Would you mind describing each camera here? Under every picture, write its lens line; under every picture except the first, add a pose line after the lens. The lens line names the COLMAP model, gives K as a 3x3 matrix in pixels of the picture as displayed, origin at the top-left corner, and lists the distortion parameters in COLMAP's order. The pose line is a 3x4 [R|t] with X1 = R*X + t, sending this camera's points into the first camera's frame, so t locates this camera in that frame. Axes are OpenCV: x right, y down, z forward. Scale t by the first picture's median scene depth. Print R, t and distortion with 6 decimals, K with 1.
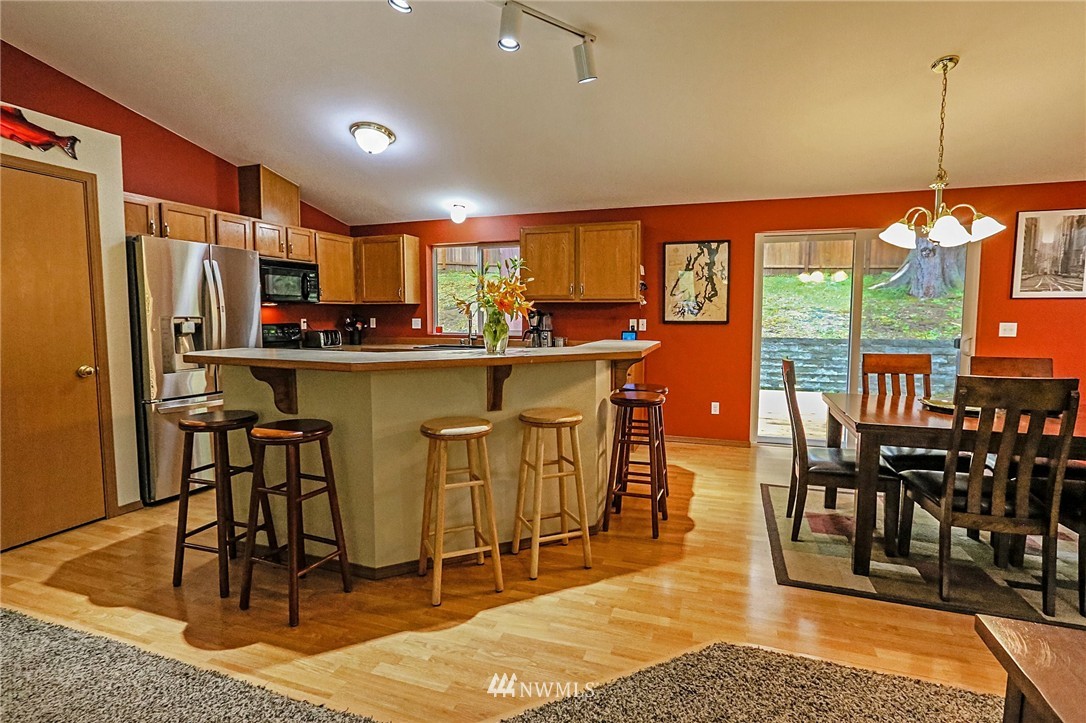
lens RADIAL K [[530.3, 0, 547.6], [0, 530.3, 348.2], [0, 0, 1]] dist [-0.005895, 0.000276]
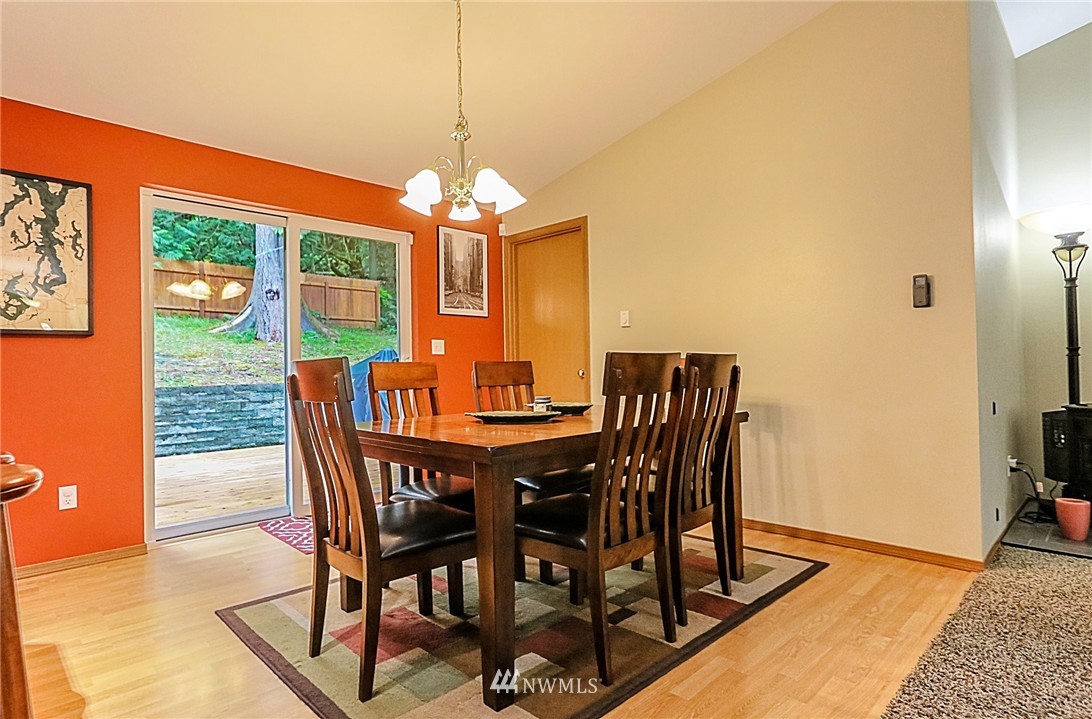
lens RADIAL K [[579.9, 0, 528.9], [0, 579.9, 357.6], [0, 0, 1]] dist [-0.021248, 0.021362]
pose [[0.457359, 0.004617, 0.889270, 0.018183], [0.078879, 0.995834, -0.045738, 0.038587], [-0.885777, 0.091064, 0.455090, 0.330787]]
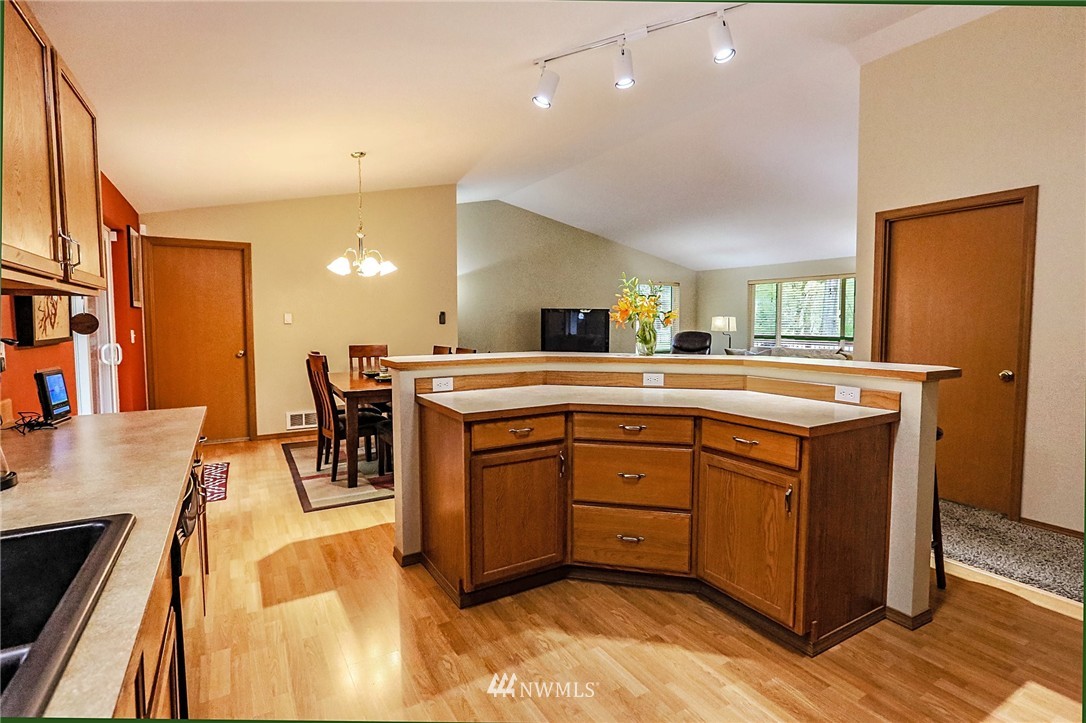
lens RADIAL K [[530.3, 0, 547.6], [0, 530.3, 348.2], [0, 0, 1]] dist [-0.005895, 0.000276]
pose [[-0.757618, -0.036577, 0.651673, -0.376363], [0.042865, 0.993485, 0.105596, -0.075391], [-0.651290, 0.107936, -0.751114, 1.078677]]
